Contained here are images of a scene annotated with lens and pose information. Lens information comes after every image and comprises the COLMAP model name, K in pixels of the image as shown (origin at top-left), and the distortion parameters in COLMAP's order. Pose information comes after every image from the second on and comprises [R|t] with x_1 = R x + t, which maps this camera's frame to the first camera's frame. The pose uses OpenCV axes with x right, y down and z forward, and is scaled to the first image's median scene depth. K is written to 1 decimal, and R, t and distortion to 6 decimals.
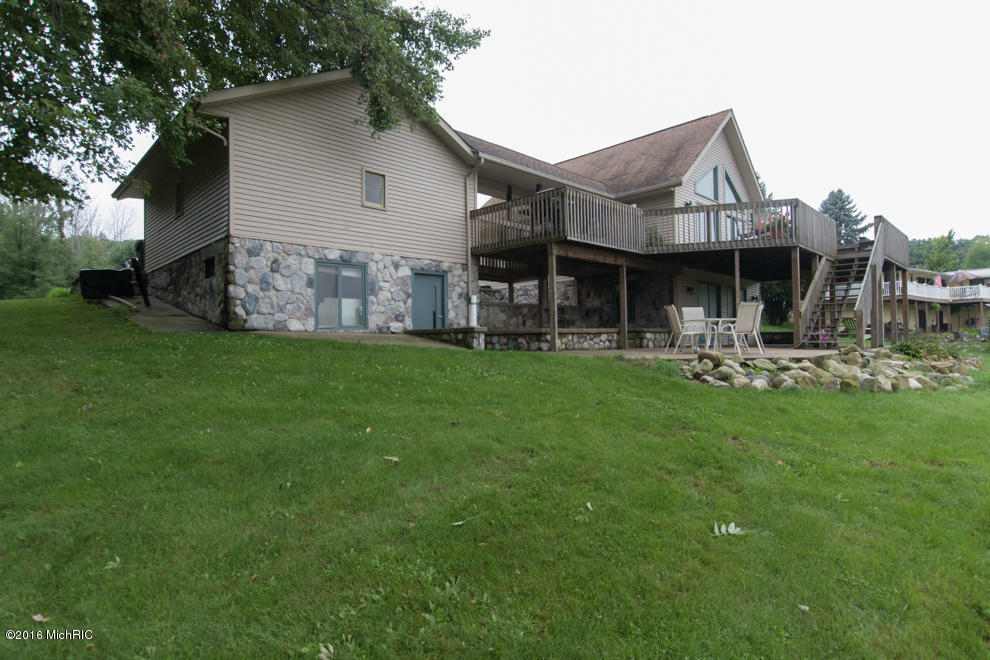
lens RADIAL K [[517.9, 0, 492.9], [0, 517.9, 319.8], [0, 0, 1]] dist [-0.010017, -0.000541]
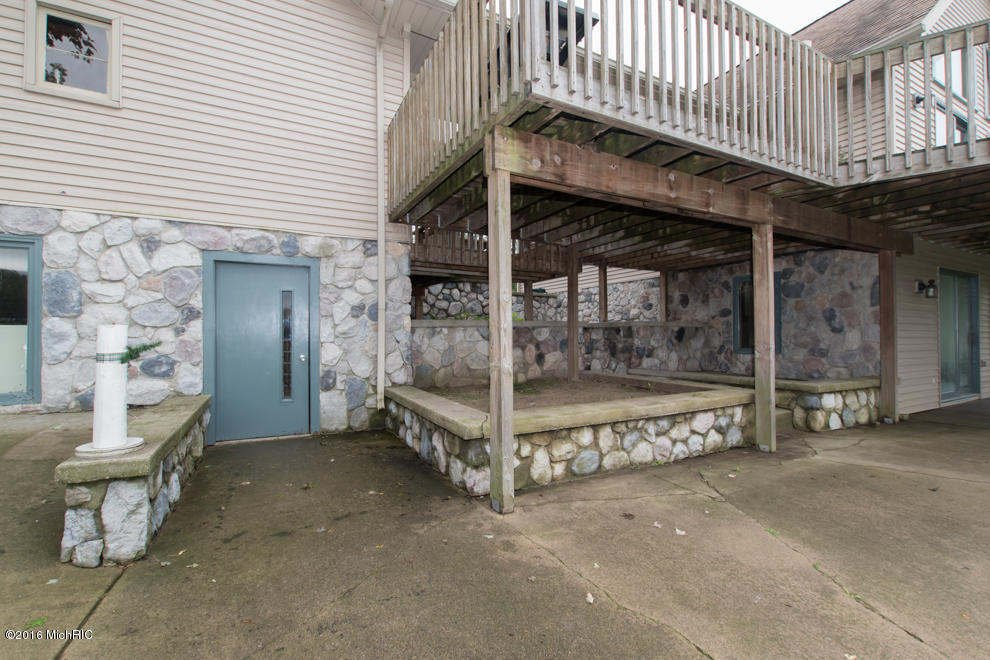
lens RADIAL K [[430.1, 0, 495.0], [0, 430.1, 330.0], [0, 0, 1]] dist [0.017565, -0.013001]
pose [[0.962067, 0.005288, -0.272763, 0.158639], [0.001574, 0.999688, 0.024930, -0.039431], [0.272810, -0.024414, 0.961758, 0.680928]]
